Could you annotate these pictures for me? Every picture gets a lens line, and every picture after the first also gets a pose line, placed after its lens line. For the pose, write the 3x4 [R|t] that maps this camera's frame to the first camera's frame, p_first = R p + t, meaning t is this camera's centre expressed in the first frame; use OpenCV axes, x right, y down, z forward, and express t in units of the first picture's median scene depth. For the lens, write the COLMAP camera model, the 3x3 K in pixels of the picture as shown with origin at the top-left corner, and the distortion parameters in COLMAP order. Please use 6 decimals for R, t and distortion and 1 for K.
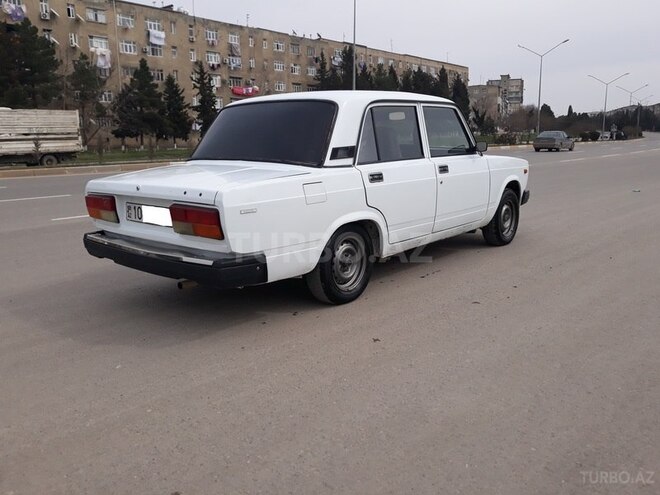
lens RADIAL K [[551.1, 0, 330.0], [0, 551.1, 247.5], [0, 0, 1]] dist [-0.002113, -0.004851]
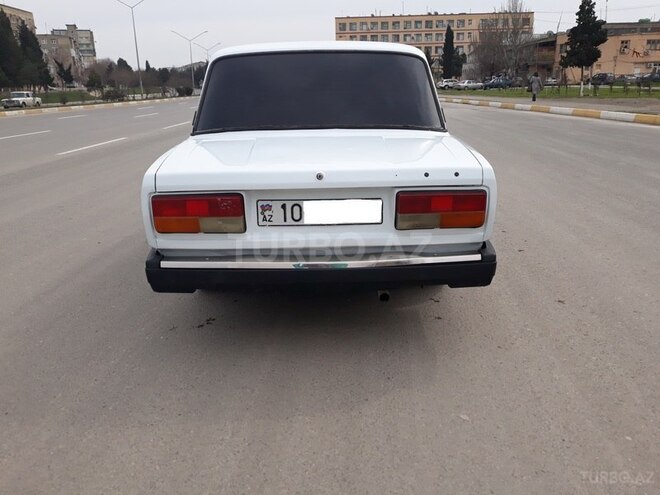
lens RADIAL K [[551.1, 0, 330.0], [0, 551.1, 247.5], [0, 0, 1]] dist [-0.002113, -0.004851]
pose [[0.751358, -0.184204, 0.633664, -0.739627], [0.135100, 0.982849, 0.125519, -0.097560], [-0.645917, -0.008702, 0.763358, 0.431845]]
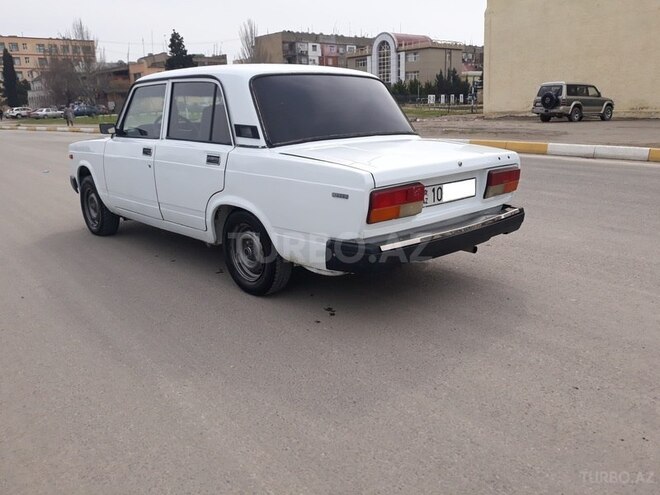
lens RADIAL K [[551.1, 0, 330.0], [0, 551.1, 247.5], [0, 0, 1]] dist [-0.002113, -0.004851]
pose [[0.121787, -0.237698, 0.963674, -1.234974], [0.214919, 0.954182, 0.208196, -0.201316], [-0.969009, 0.181756, 0.167293, 1.010441]]
